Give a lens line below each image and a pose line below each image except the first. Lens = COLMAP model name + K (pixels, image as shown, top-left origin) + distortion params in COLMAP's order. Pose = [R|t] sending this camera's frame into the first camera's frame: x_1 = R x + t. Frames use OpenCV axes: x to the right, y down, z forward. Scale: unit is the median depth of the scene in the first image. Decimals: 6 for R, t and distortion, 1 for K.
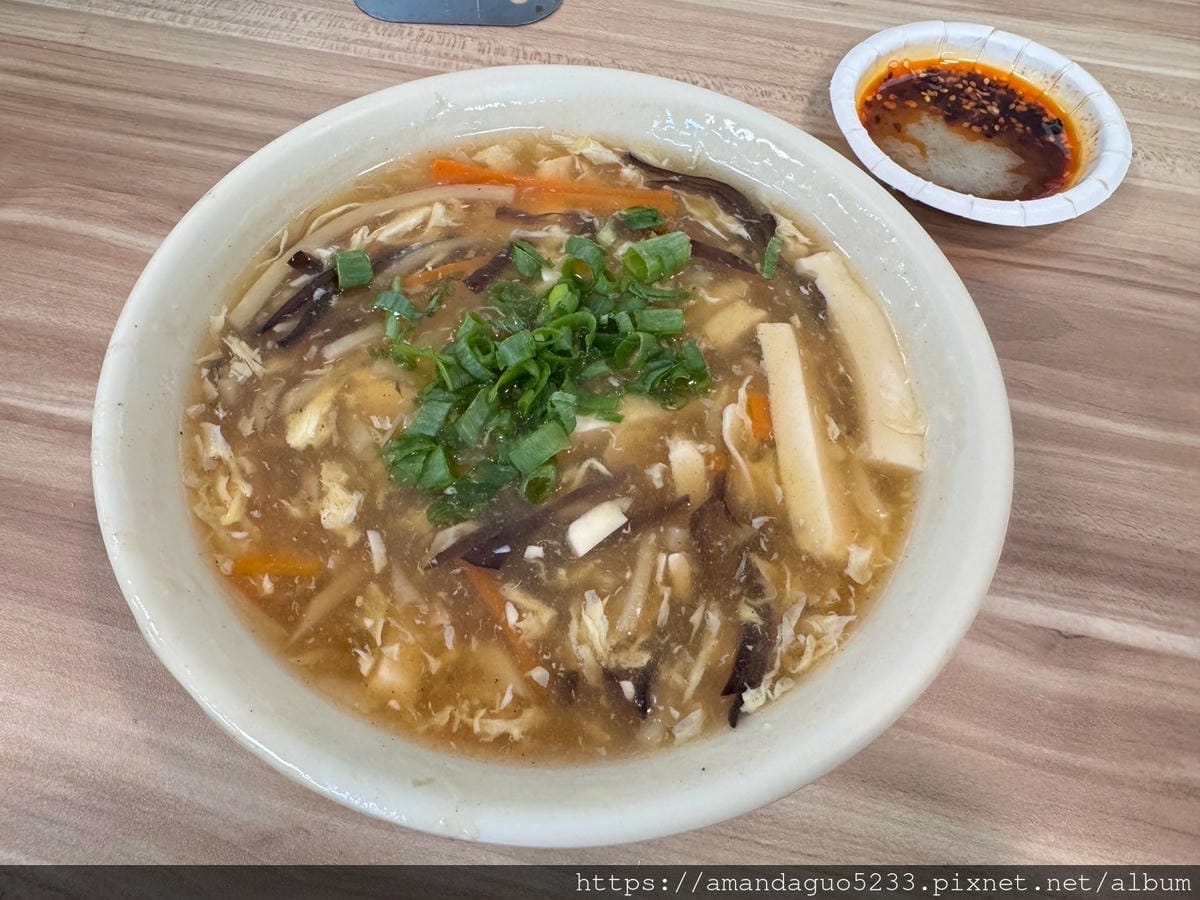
lens RADIAL K [[839.4, 0, 601.5], [0, 839.4, 449.4], [0, 0, 1]] dist [-0.000927, 0.000489]
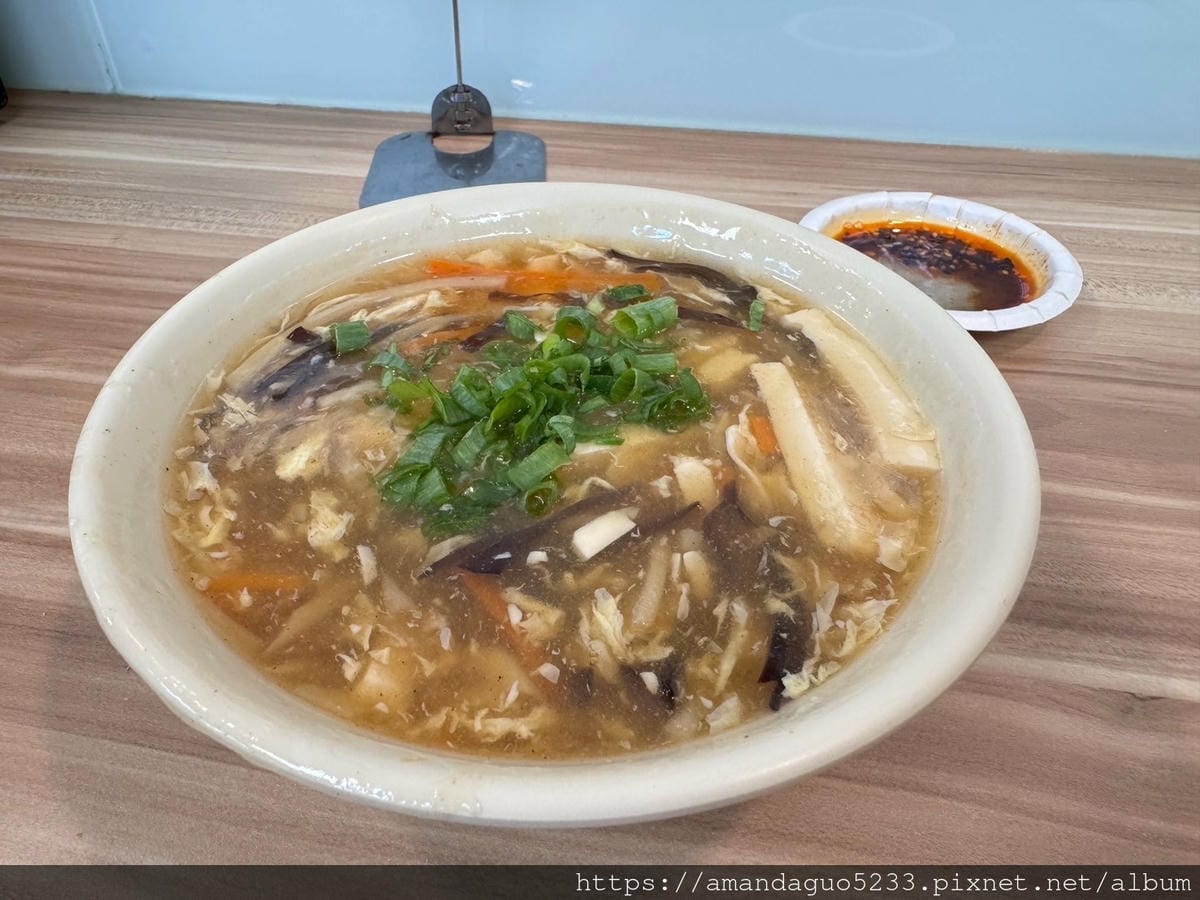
lens RADIAL K [[839.4, 0, 597.8], [0, 839.4, 441.2], [0, 0, 1]] dist [-0.000927, 0.000489]
pose [[0.997683, -0.067841, 0.005146, -0.007297], [0.065916, 0.945113, -0.320025, 0.221824], [0.016847, 0.319623, 0.947395, 0.063867]]
